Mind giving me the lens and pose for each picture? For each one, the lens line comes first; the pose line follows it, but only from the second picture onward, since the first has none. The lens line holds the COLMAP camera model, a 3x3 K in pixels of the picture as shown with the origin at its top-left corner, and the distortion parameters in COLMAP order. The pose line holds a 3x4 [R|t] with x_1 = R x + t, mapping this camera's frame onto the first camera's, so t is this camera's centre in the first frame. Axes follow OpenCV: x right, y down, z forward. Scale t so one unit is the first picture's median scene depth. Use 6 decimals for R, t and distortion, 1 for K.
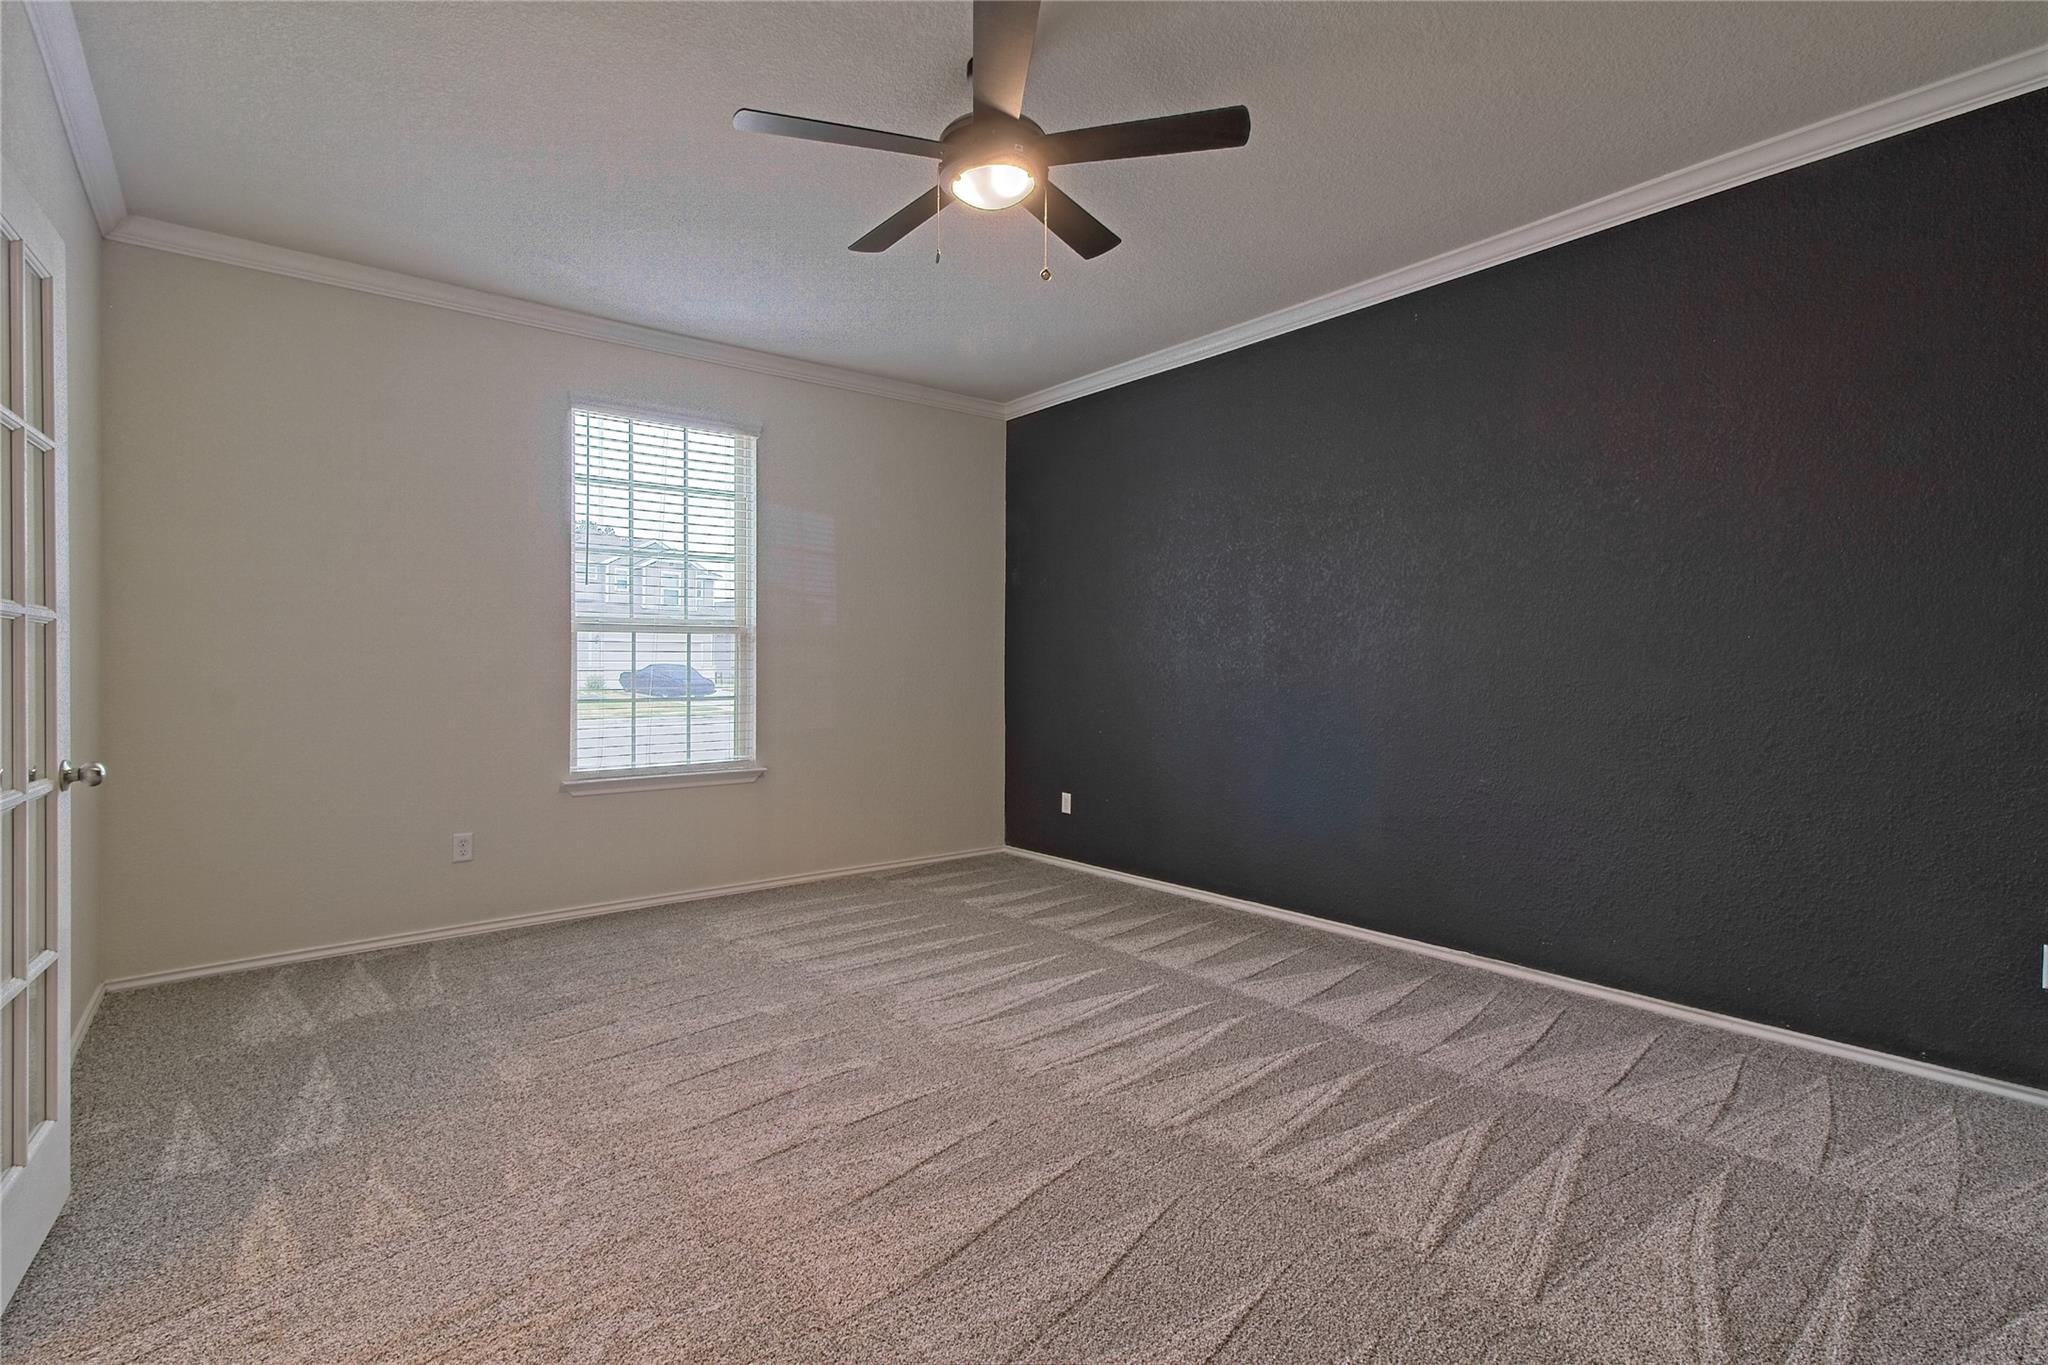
lens RADIAL K [[939.2, 0, 1021.4], [0, 939.2, 664.8], [0, 0, 1]] dist [-0.008786, 0.002806]
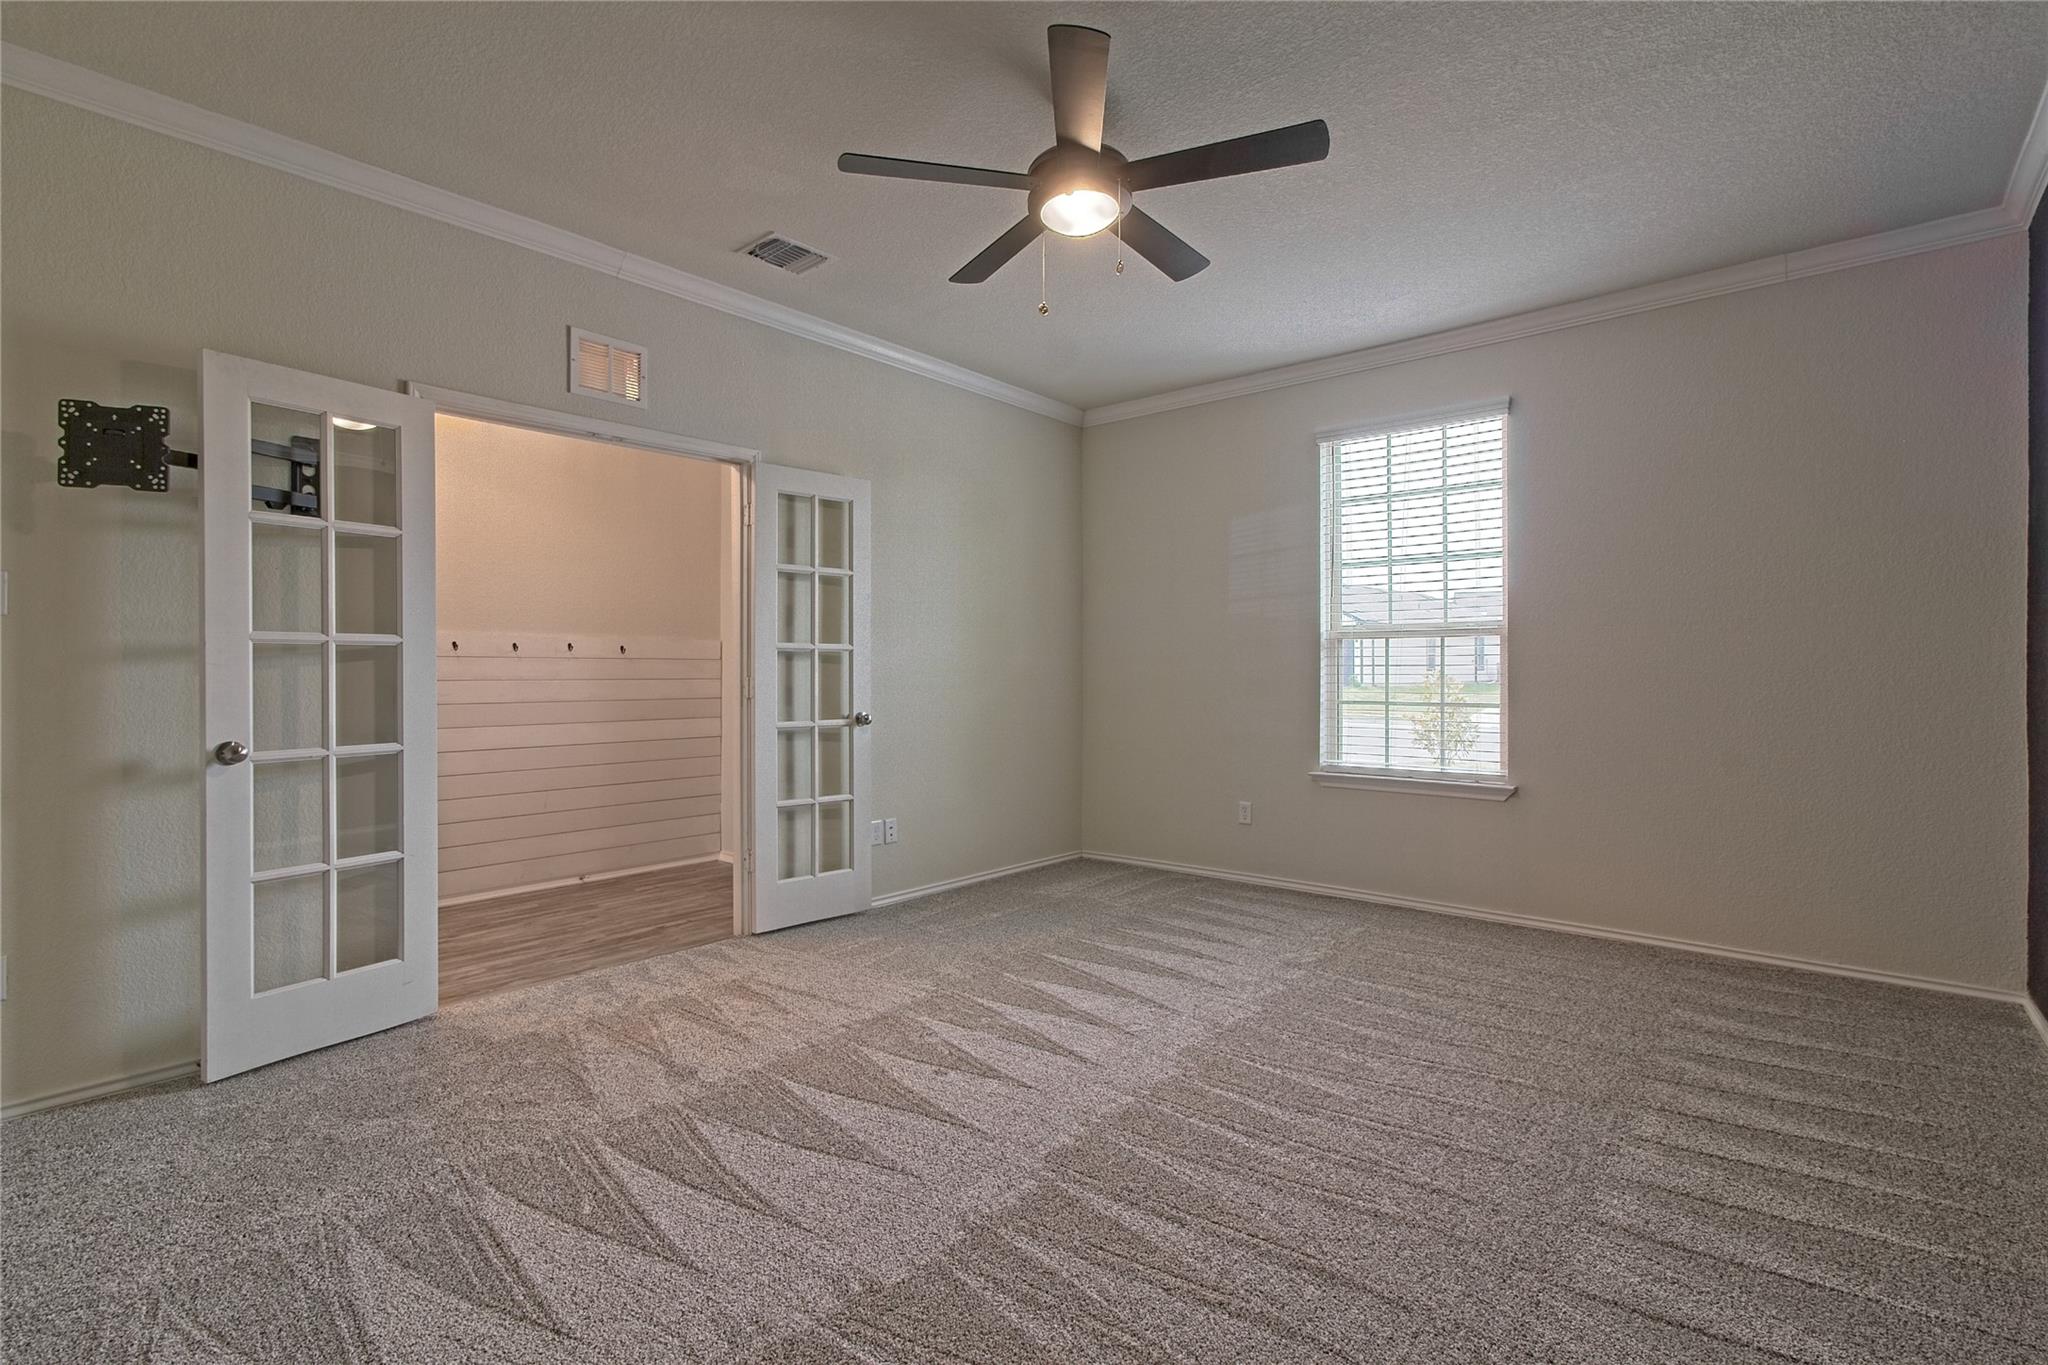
lens RADIAL K [[939.2, 0, 1021.4], [0, 939.2, 664.8], [0, 0, 1]] dist [-0.008786, 0.002806]
pose [[0.186285, -0.008341, -0.982460, 0.539359], [-0.001669, 0.999960, -0.008806, 0.004844], [0.982494, 0.003280, 0.186264, 0.410485]]
